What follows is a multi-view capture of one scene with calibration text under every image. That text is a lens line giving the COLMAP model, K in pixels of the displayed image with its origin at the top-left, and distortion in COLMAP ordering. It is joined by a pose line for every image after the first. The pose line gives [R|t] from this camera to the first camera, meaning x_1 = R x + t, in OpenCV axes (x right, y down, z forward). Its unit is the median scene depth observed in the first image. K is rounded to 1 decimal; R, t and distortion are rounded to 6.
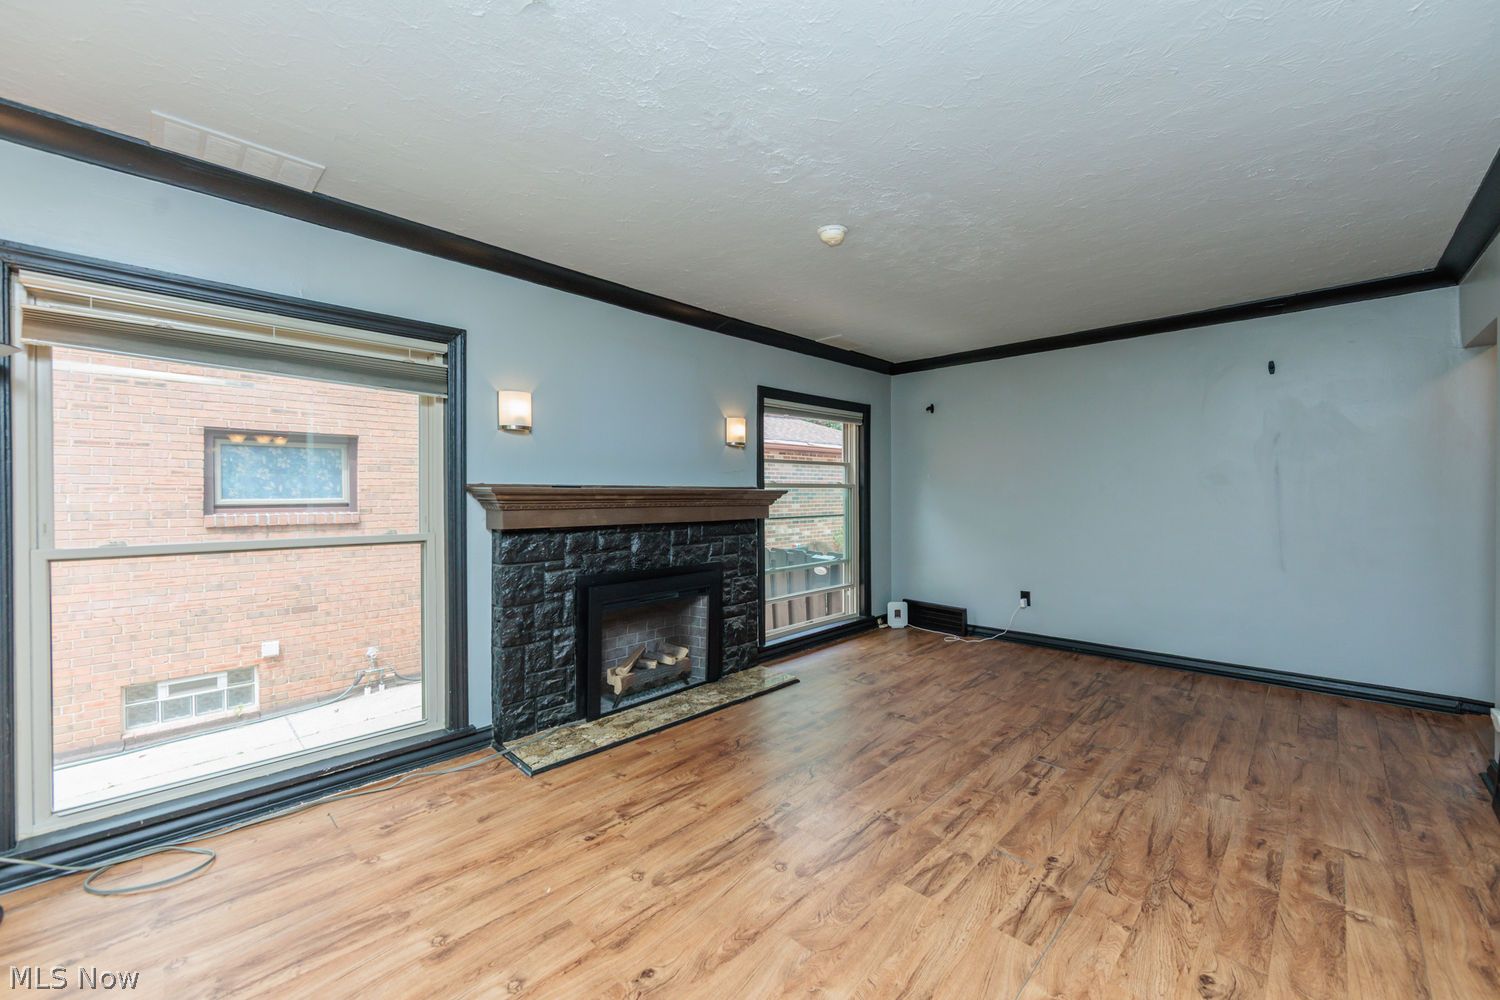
lens RADIAL K [[594.1, 0, 757.4], [0, 594.1, 500.3], [0, 0, 1]] dist [-0.000148, -0.000282]
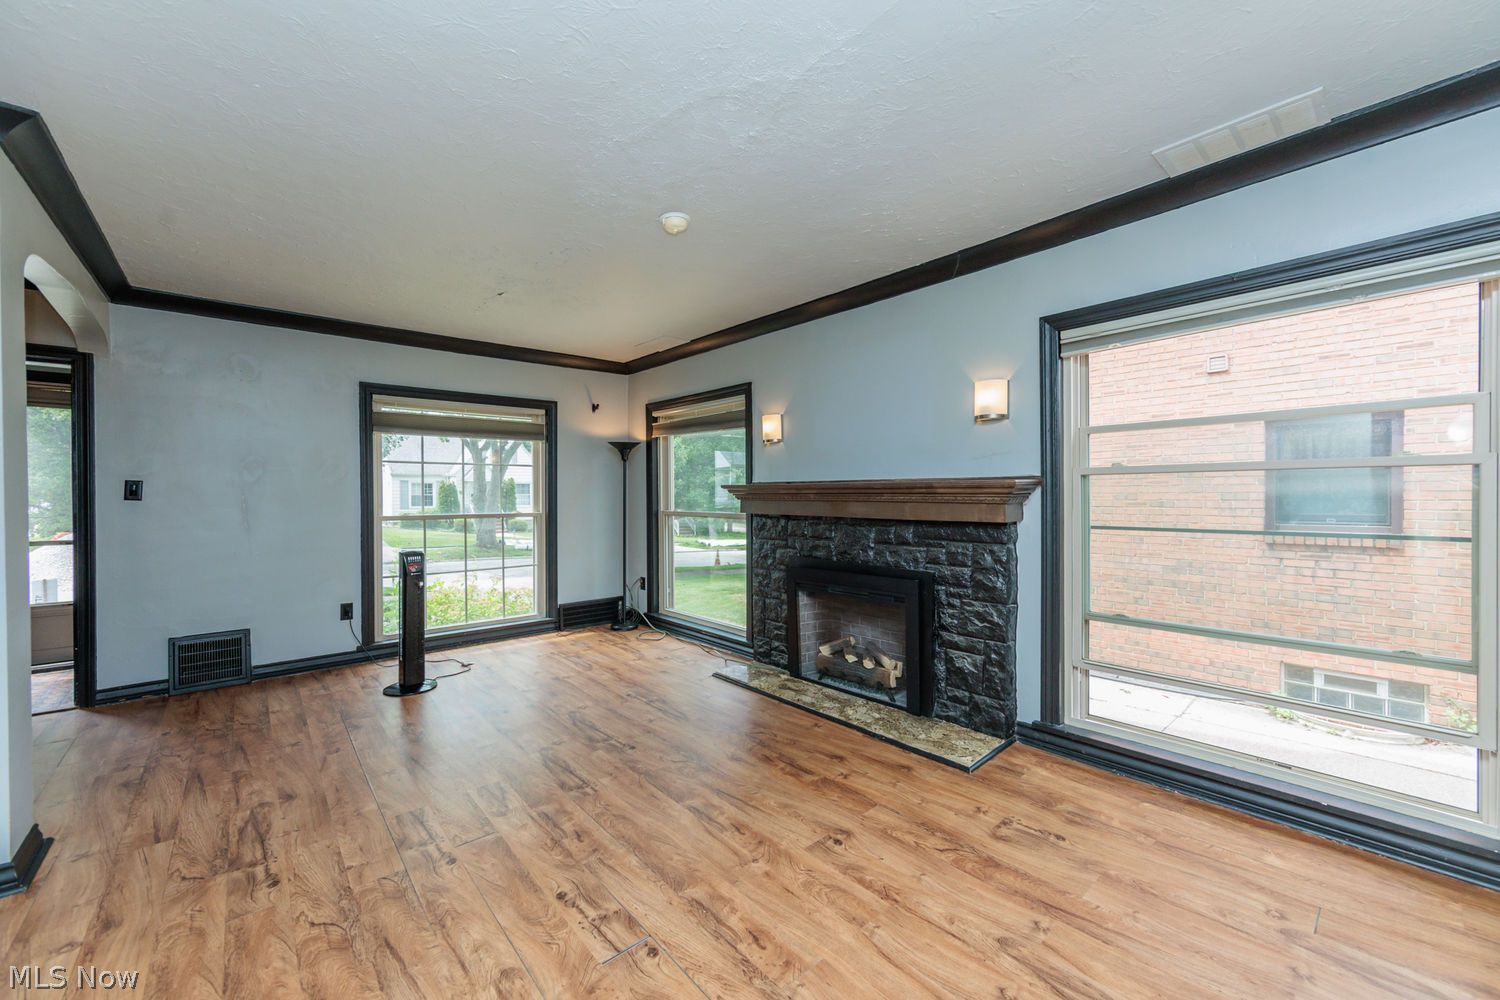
lens RADIAL K [[594.1, 0, 757.4], [0, 594.1, 500.3], [0, 0, 1]] dist [-0.000148, -0.000282]
pose [[-0.088593, 0.015143, -0.995953, 0.970770], [-0.003038, 0.999876, 0.015473, -0.005912], [0.996063, 0.004396, -0.088536, 1.085023]]
